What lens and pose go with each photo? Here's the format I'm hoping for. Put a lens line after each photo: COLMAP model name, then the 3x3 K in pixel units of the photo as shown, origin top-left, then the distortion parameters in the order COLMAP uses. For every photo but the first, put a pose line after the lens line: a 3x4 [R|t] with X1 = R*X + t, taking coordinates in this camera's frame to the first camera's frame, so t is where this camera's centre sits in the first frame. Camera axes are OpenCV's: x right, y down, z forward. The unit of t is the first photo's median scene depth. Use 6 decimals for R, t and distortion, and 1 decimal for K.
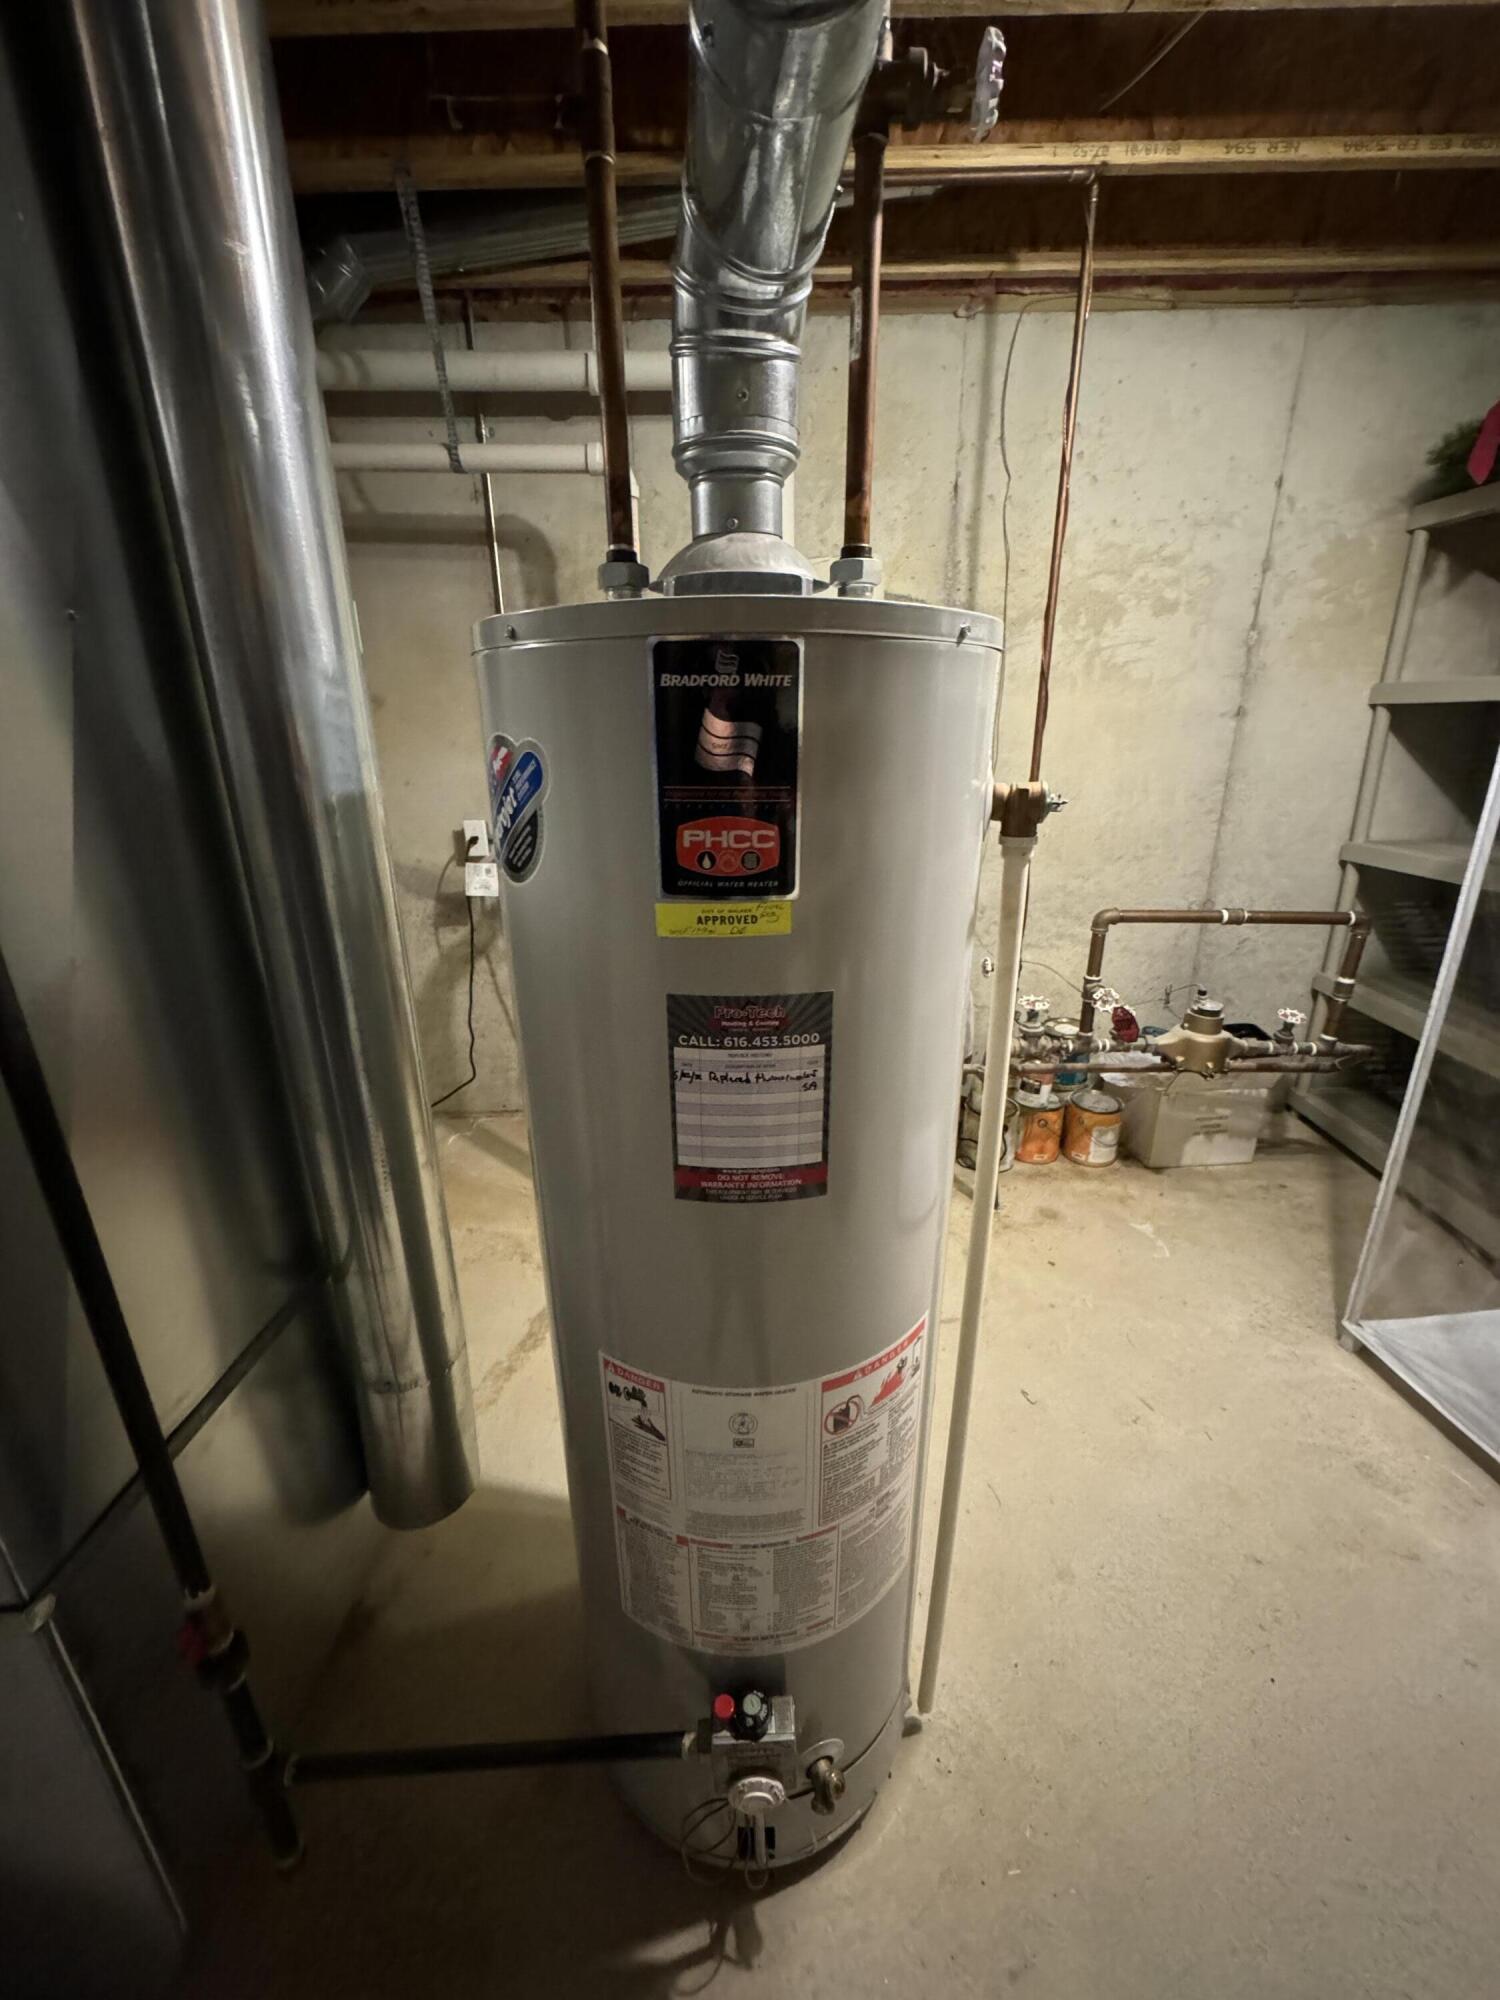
lens RADIAL K [[794.6, 0, 757.3], [0, 794.6, 1009.0], [0, 0, 1]] dist [-0.002743, 0.000175]
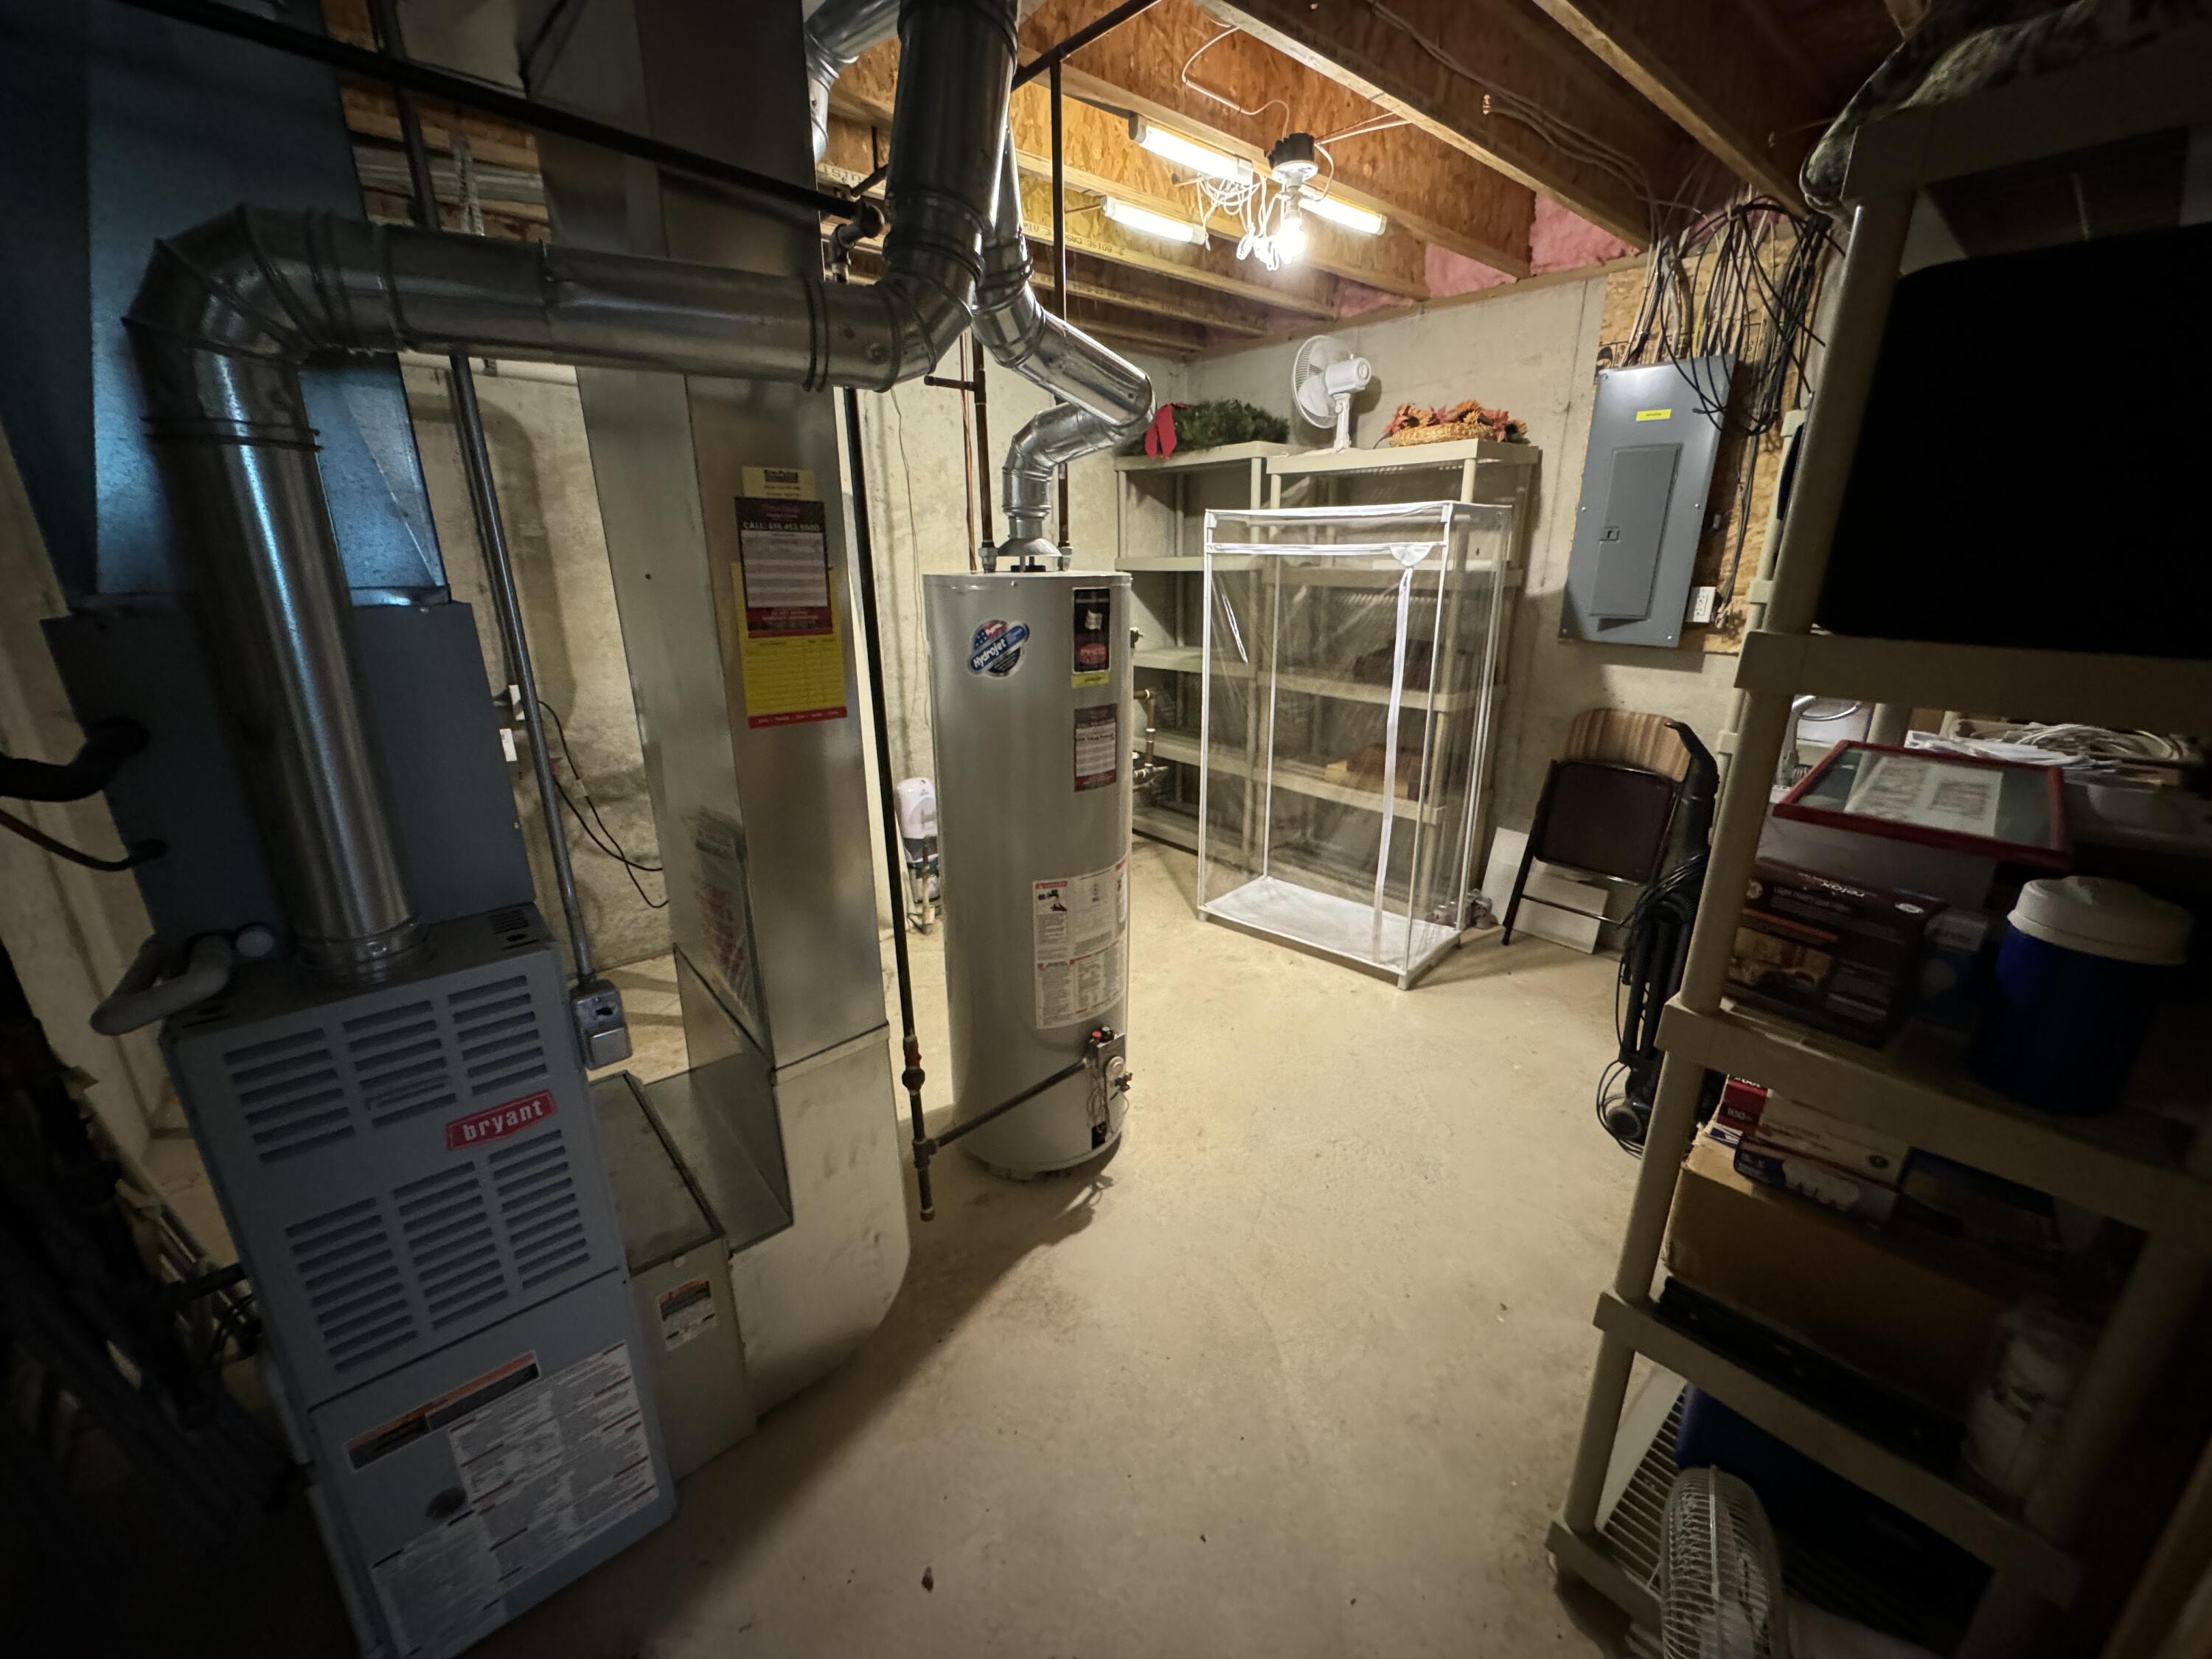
lens RADIAL K [[878.9, 0, 1105.9], [0, 878.9, 825.2], [0, 0, 1]] dist [-0.002743, 0.000175]
pose [[0.751616, -0.188589, 0.632066, -0.589671], [0.218481, 0.975342, 0.031207, 0.088014], [-0.622365, 0.114639, 0.774286, -0.403991]]
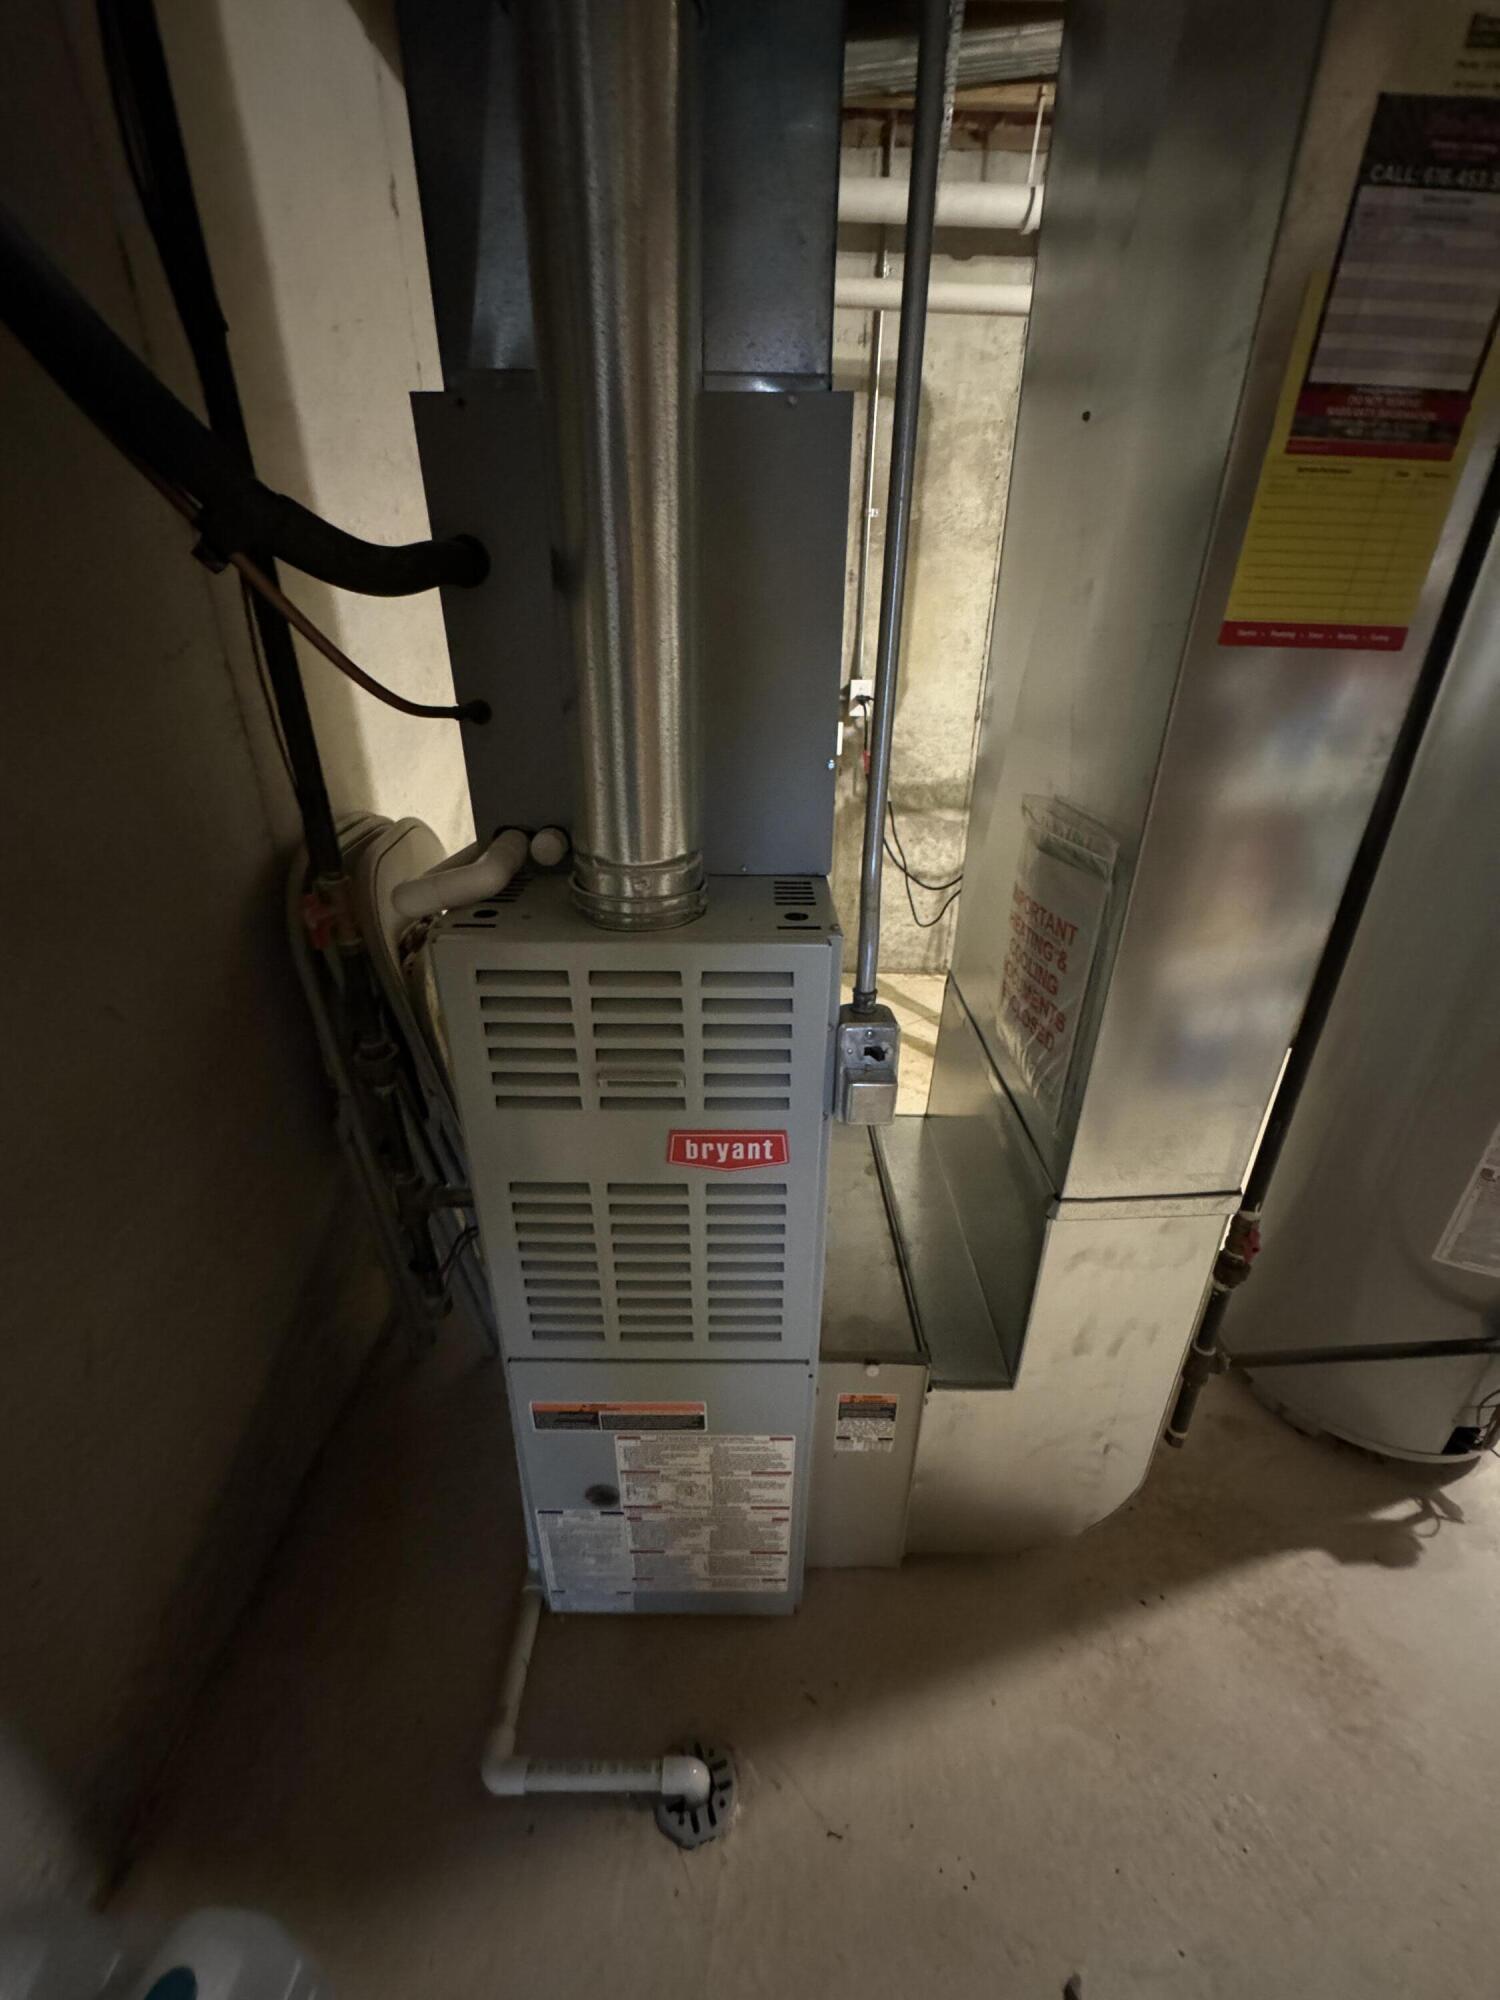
lens RADIAL K [[794.6, 0, 763.9], [0, 794.6, 1014.9], [0, 0, 1]] dist [-0.002743, 0.000175]
pose [[0.999342, 0.013007, 0.033851, -0.560747], [-0.017141, 0.992026, 0.124864, 0.092479], [-0.031957, -0.125362, 0.991596, -0.116544]]
